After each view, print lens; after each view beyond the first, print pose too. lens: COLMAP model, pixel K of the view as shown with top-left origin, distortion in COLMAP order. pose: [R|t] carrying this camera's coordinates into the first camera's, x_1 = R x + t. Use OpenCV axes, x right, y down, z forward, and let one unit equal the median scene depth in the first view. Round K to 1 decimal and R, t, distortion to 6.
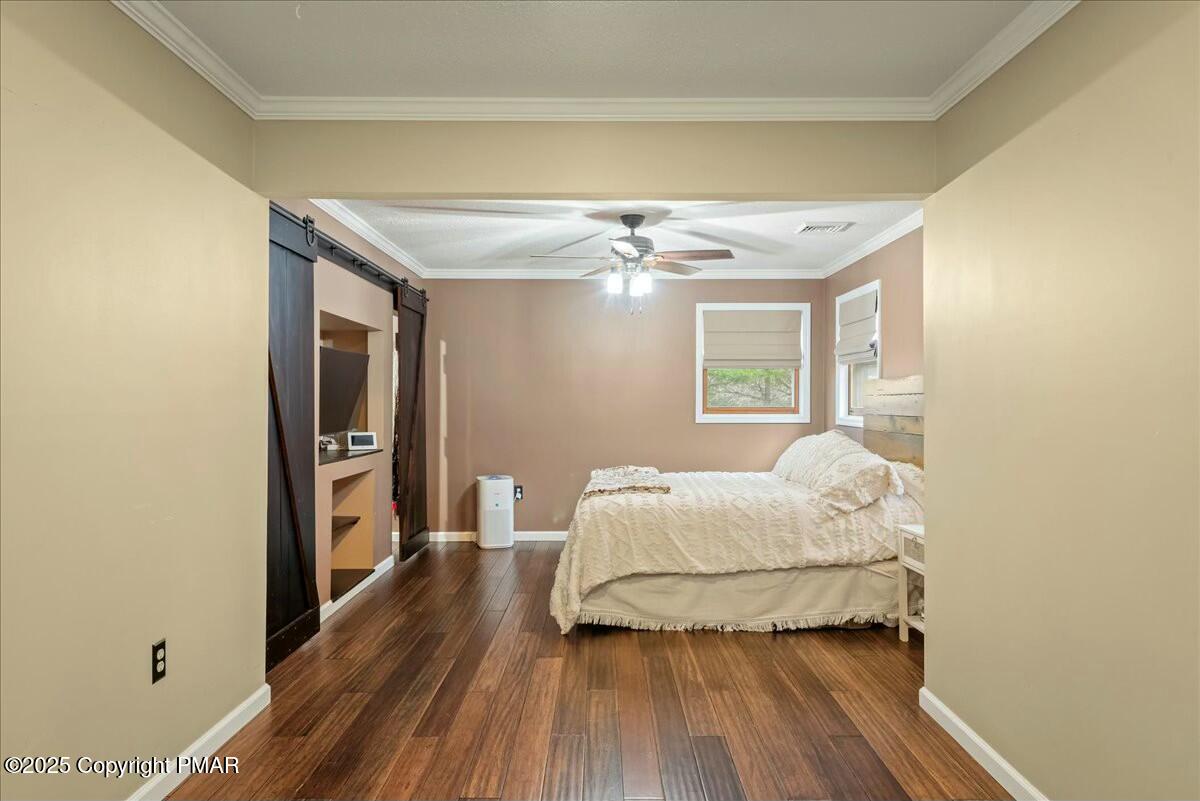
lens RADIAL K [[776.2, 0, 616.0], [0, 776.2, 396.2], [0, 0, 1]] dist [0.015218, -0.004291]
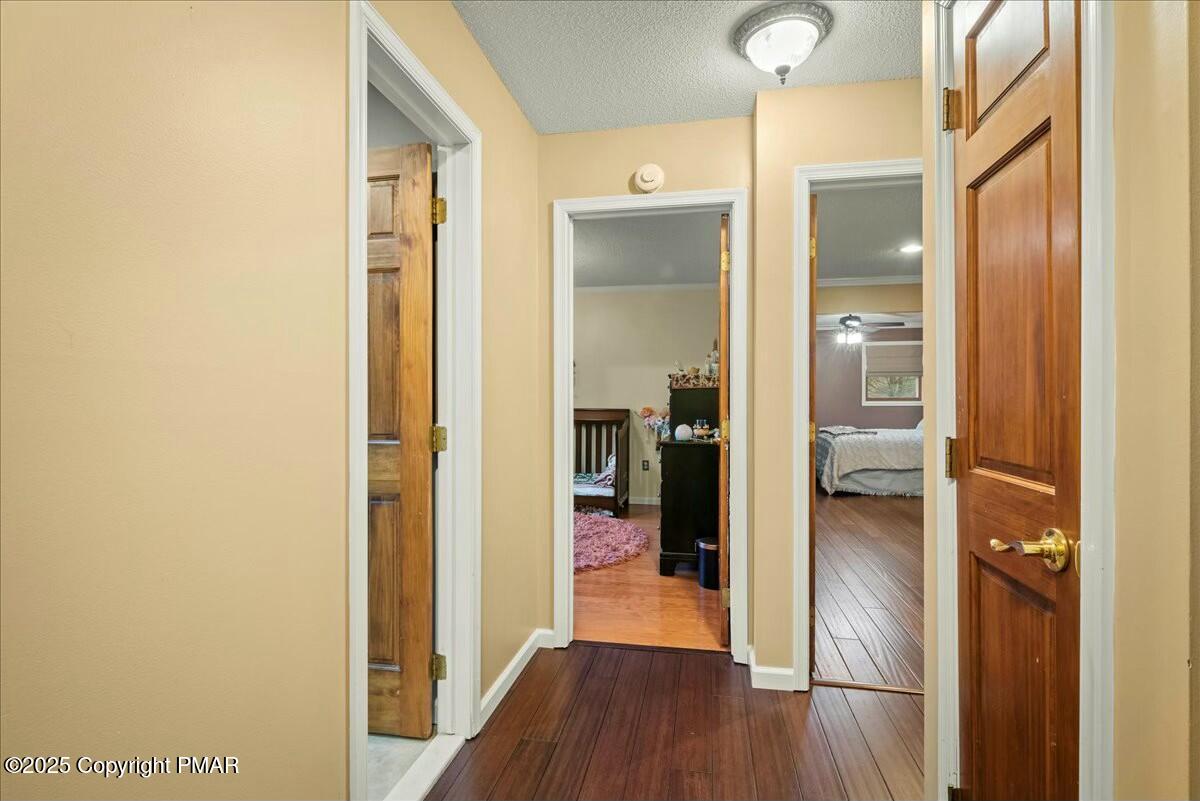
lens RADIAL K [[559.3, 0, 602.1], [0, 559.3, 403.9], [0, 0, 1]] dist [0.004911, -0.000628]
pose [[0.978102, -0.002866, -0.208107, -0.375074], [0.005764, 0.999895, 0.013320, 0.012533], [0.208047, -0.014228, 0.978015, -0.739041]]
